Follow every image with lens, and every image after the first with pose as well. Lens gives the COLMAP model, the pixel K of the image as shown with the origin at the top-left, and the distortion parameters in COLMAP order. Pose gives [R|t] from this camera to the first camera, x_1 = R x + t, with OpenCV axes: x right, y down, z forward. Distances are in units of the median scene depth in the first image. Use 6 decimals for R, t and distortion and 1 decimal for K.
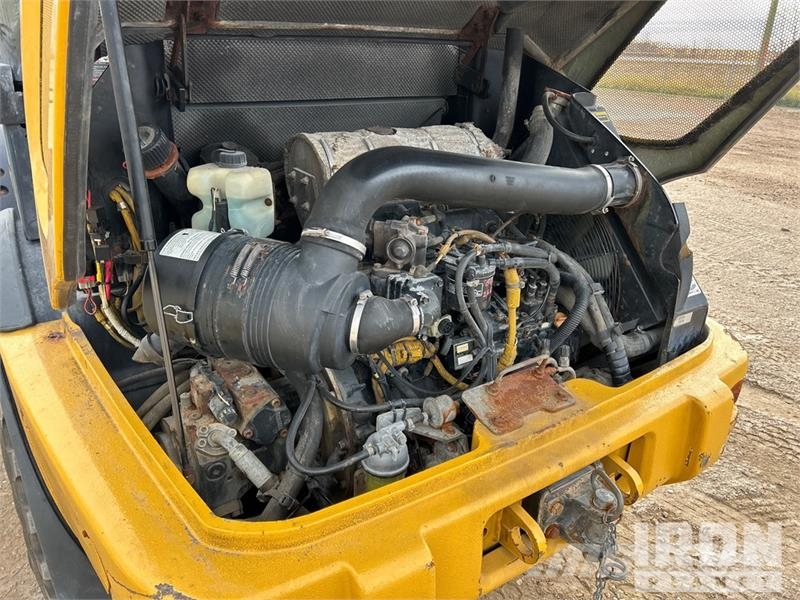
lens RADIAL K [[600.2, 0, 400.2], [0, 600.2, 300.0], [0, 0, 1]] dist [0.052539, -0.057109]
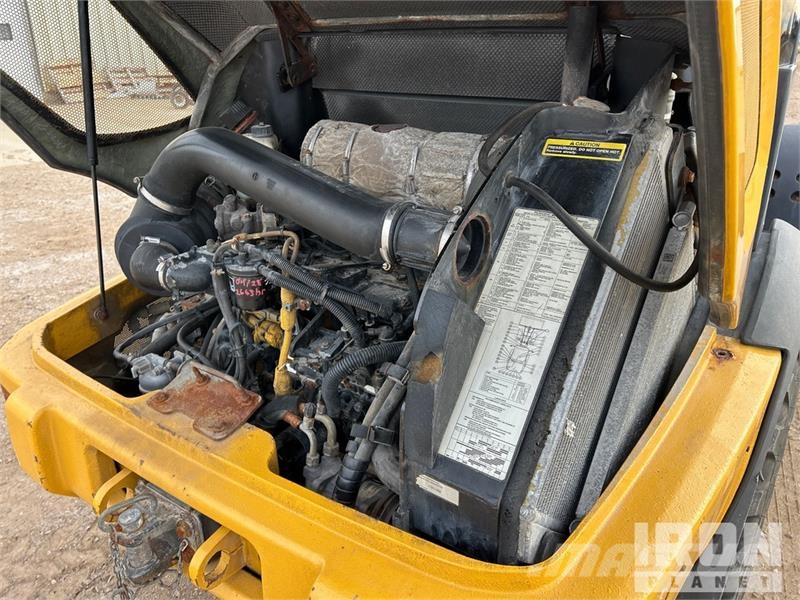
lens RADIAL K [[600.2, 0, 400.1], [0, 600.2, 297.9], [0, 0, 1]] dist [0.052539, -0.057109]
pose [[0.351415, 0.350319, -0.868208, 0.956004], [-0.356577, 0.907541, 0.221862, -0.273790], [0.865656, 0.231617, 0.443839, 0.707445]]
